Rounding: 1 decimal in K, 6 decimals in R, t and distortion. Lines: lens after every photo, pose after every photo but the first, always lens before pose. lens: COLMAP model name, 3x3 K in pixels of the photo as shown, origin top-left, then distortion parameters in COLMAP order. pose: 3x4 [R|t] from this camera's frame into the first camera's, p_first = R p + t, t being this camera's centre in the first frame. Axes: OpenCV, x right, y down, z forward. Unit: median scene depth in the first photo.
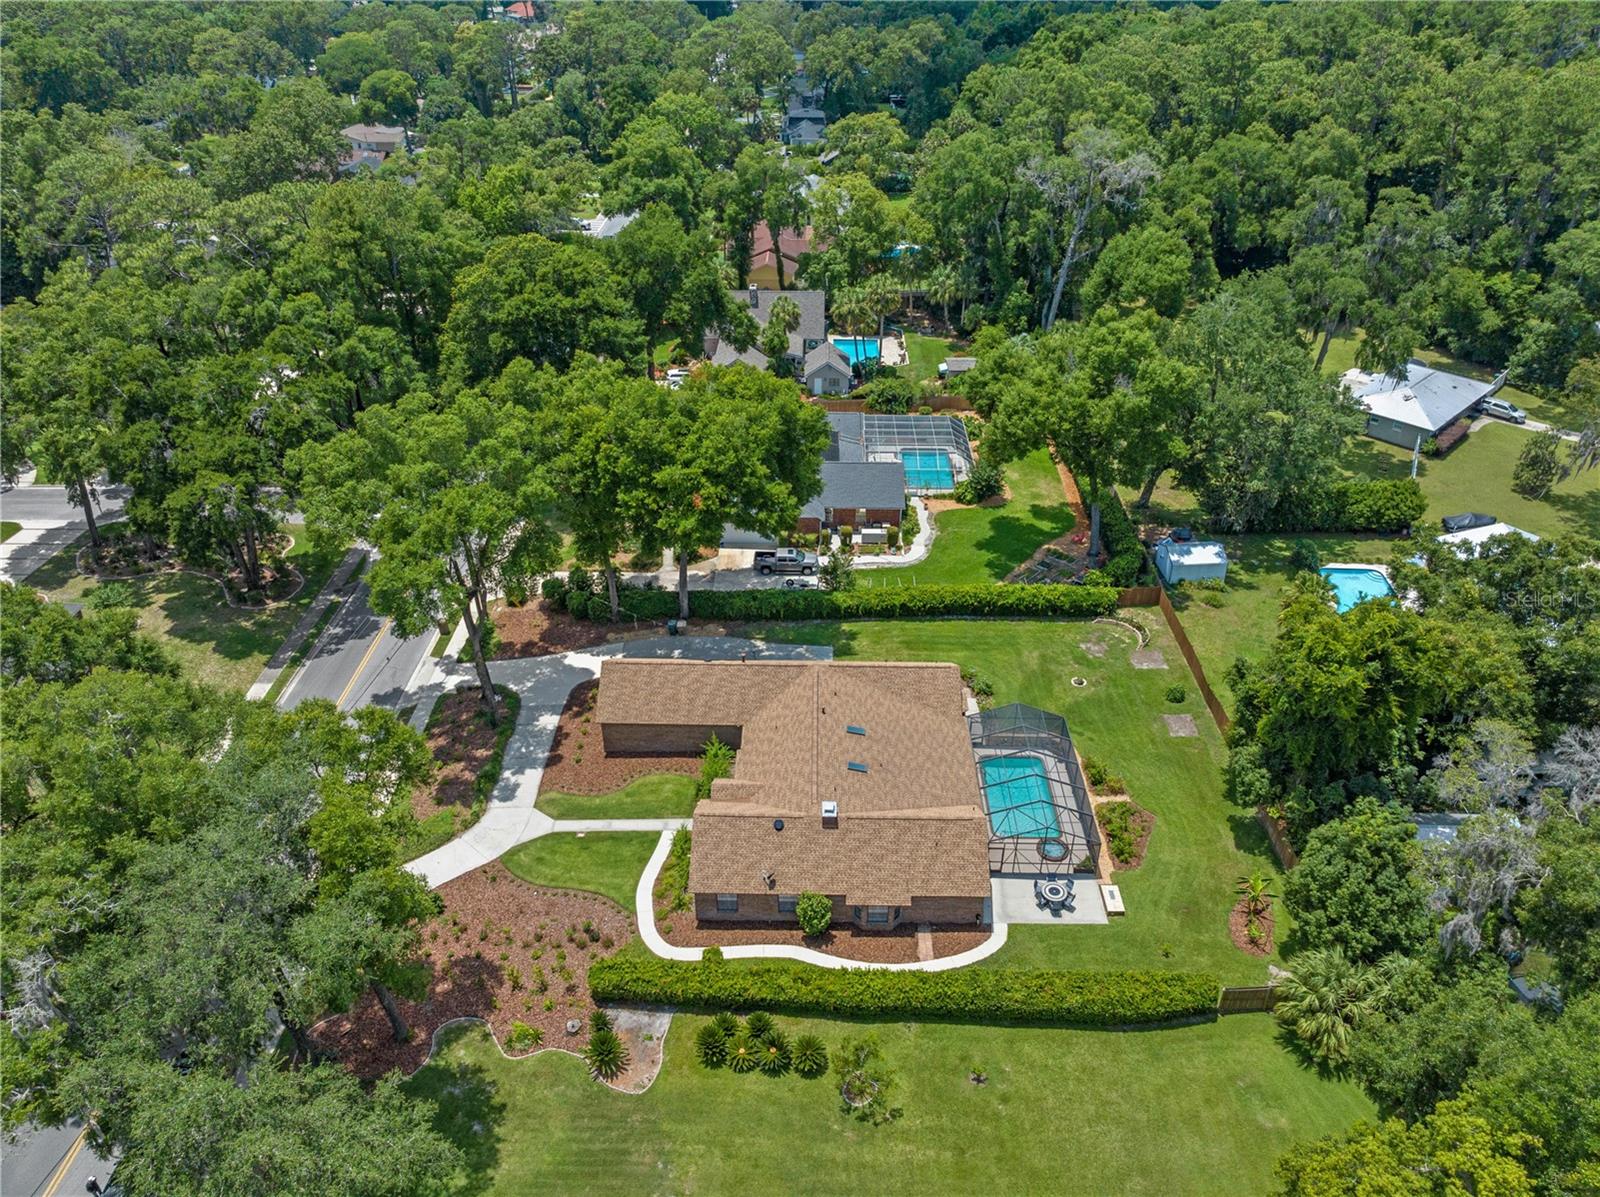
lens RADIAL K [[1120.4, 0, 808.1], [0, 1120.4, 598.2], [0, 0, 1]] dist [-0.039177, 0.005189]
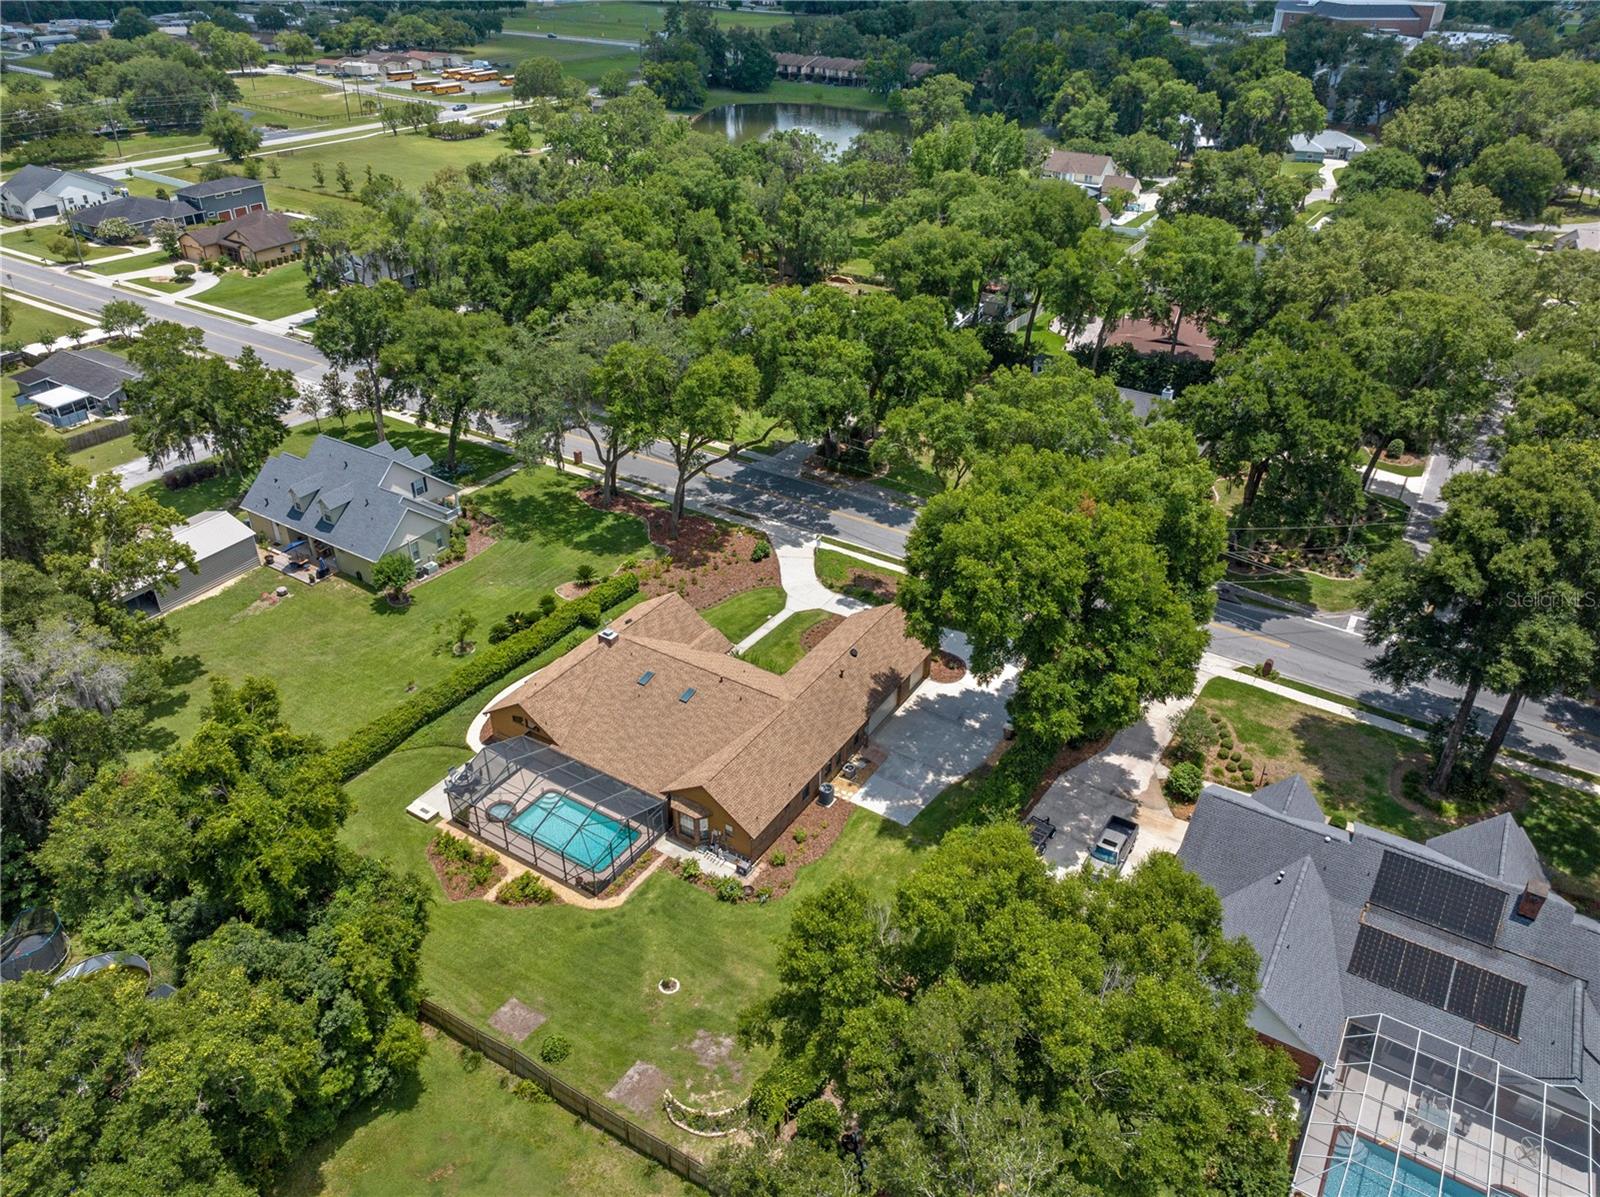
lens RADIAL K [[1120.4, 0, 808.1], [0, 1120.4, 598.2], [0, 0, 1]] dist [-0.039177, 0.005189]
pose [[-0.517817, 0.440165, -0.733567, 0.802352], [-0.465072, 0.574866, 0.673229, -0.778875], [0.718034, 0.689771, -0.092967, 1.250530]]
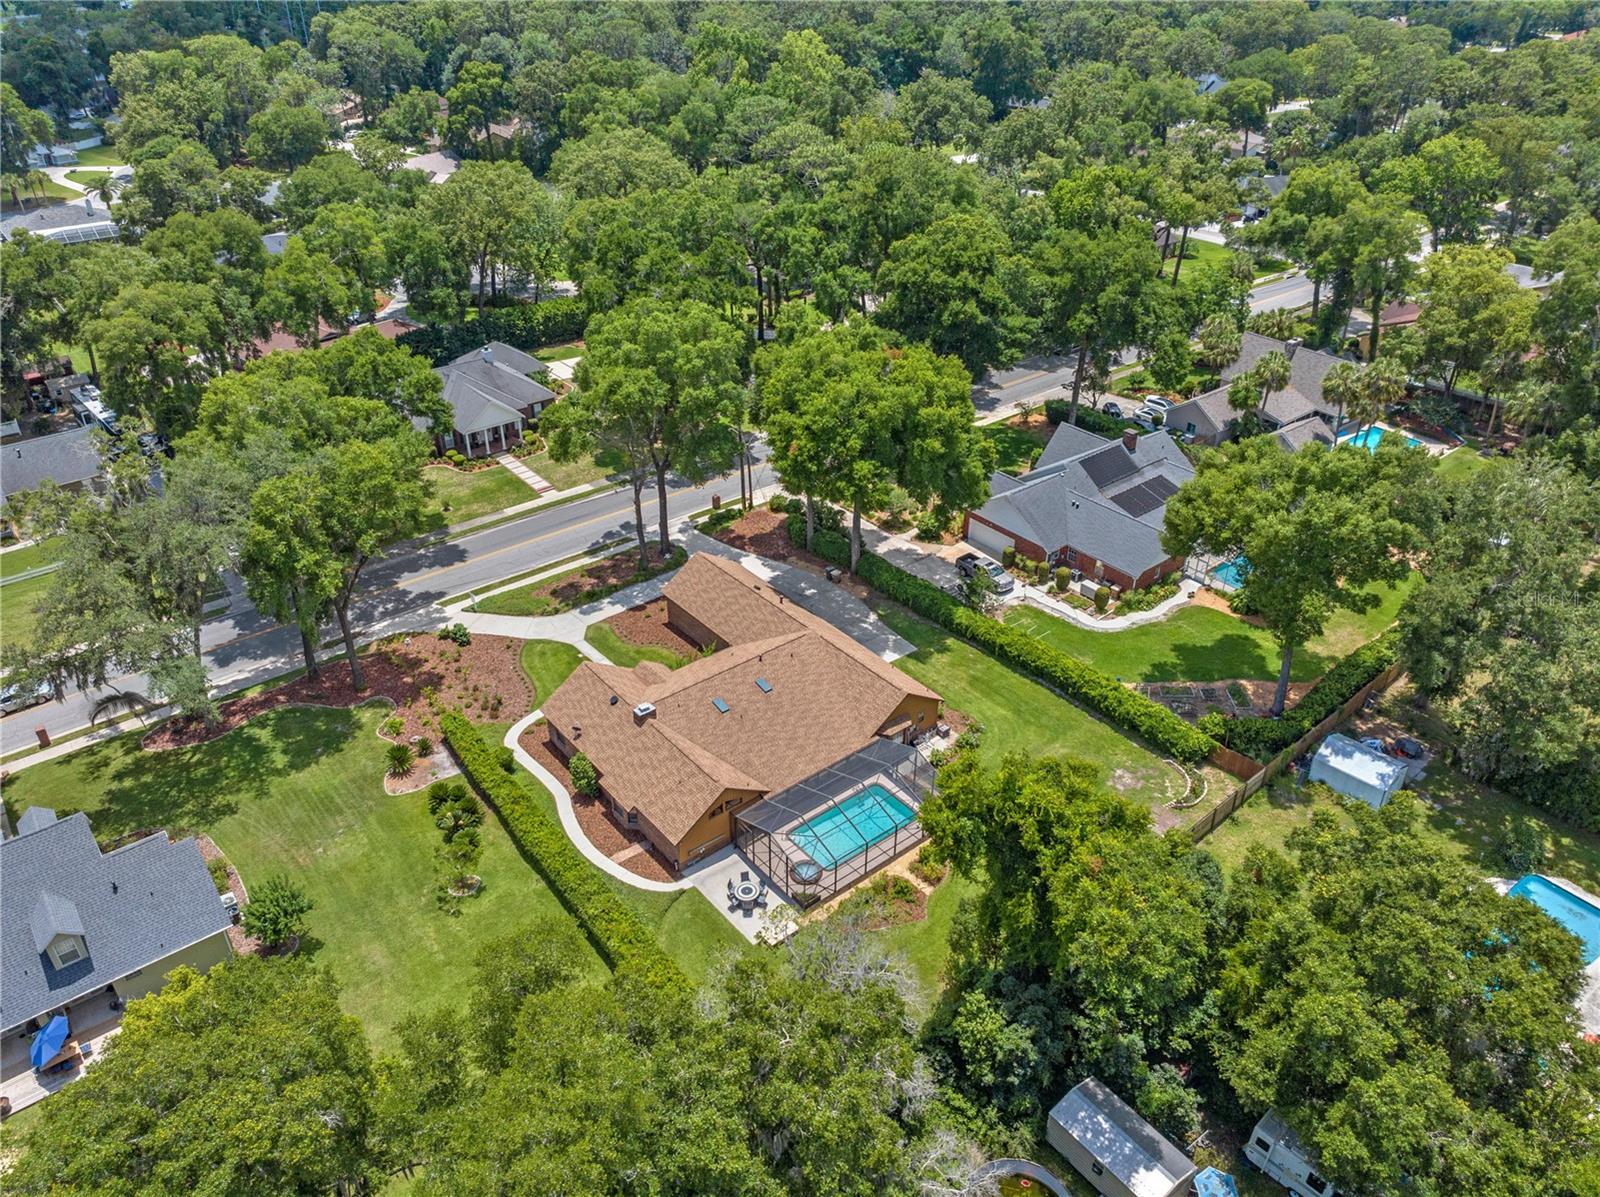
lens RADIAL K [[1120.6, 0, 808.4], [0, 1120.6, 595.6], [0, 0, 1]] dist [-0.000732, -0.081071]
pose [[0.645308, 0.400665, -0.650420, 0.817405], [-0.408282, 0.900506, 0.149647, -0.151546], [0.645665, 0.168987, 0.744688, 0.244957]]
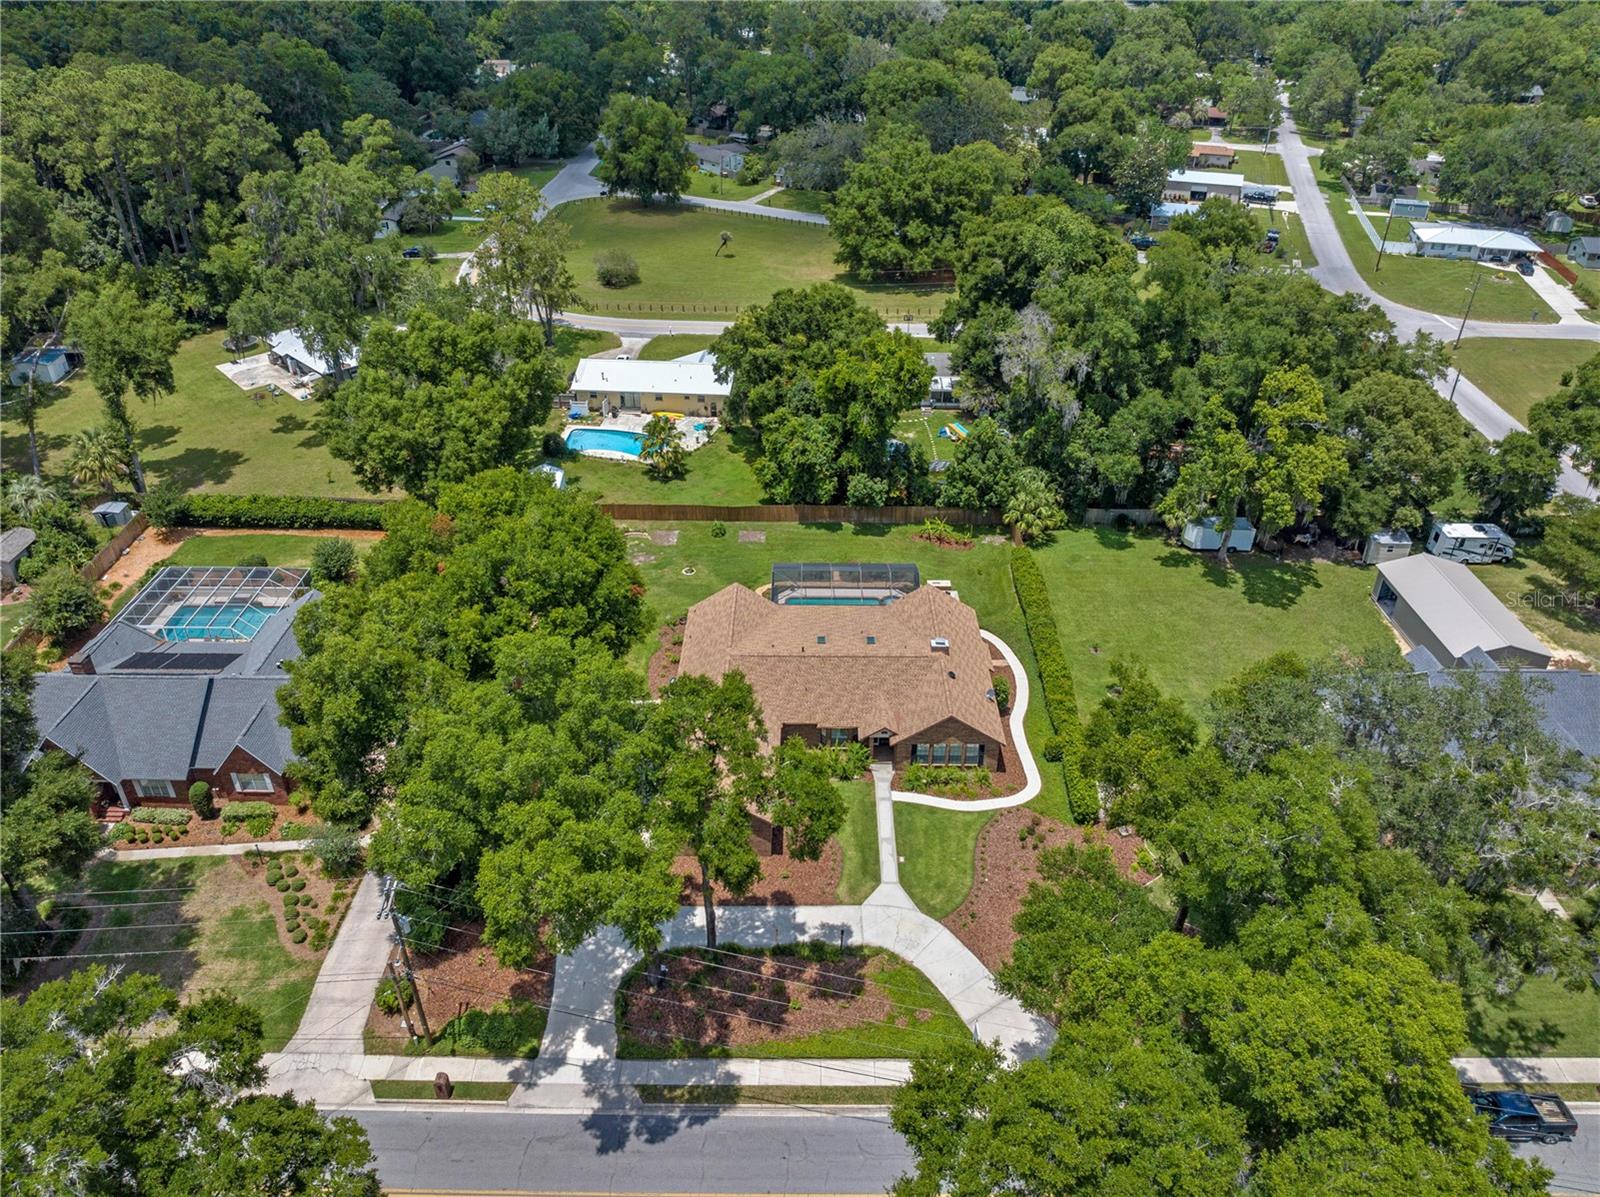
lens RADIAL K [[1125.2, 0, 800.0], [0, 1125.2, 598.5], [0, 0, 1]] dist [-0.065786, 0.044965]
pose [[-0.004744, -0.526568, 0.850120, -1.006686], [0.529570, 0.719810, 0.448809, -0.483208], [-0.848253, 0.452327, 0.275439, 0.768984]]
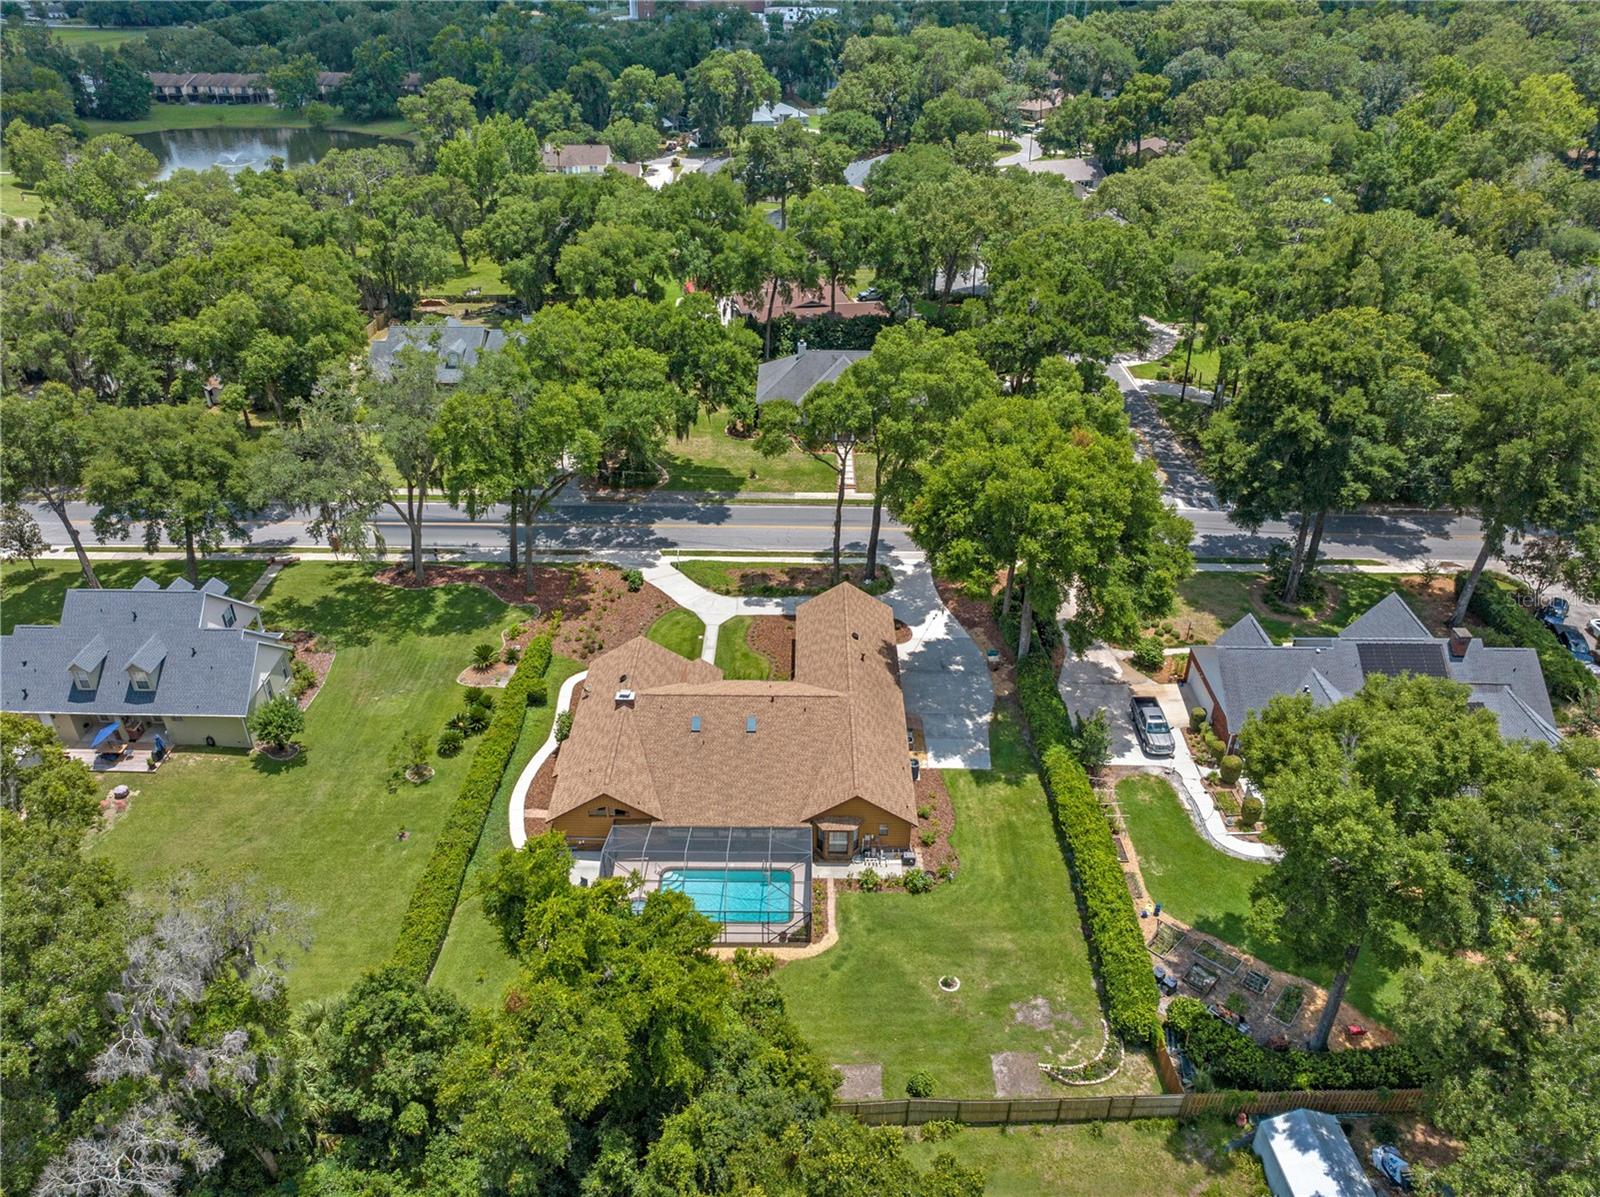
lens RADIAL K [[1120.4, 0, 808.1], [0, 1120.4, 598.2], [0, 0, 1]] dist [-0.039177, 0.005189]
pose [[0.013343, 0.520121, -0.853988, 0.952169], [-0.540122, 0.722492, 0.431594, -0.481246], [0.841481, 0.455499, 0.290569, 0.780105]]
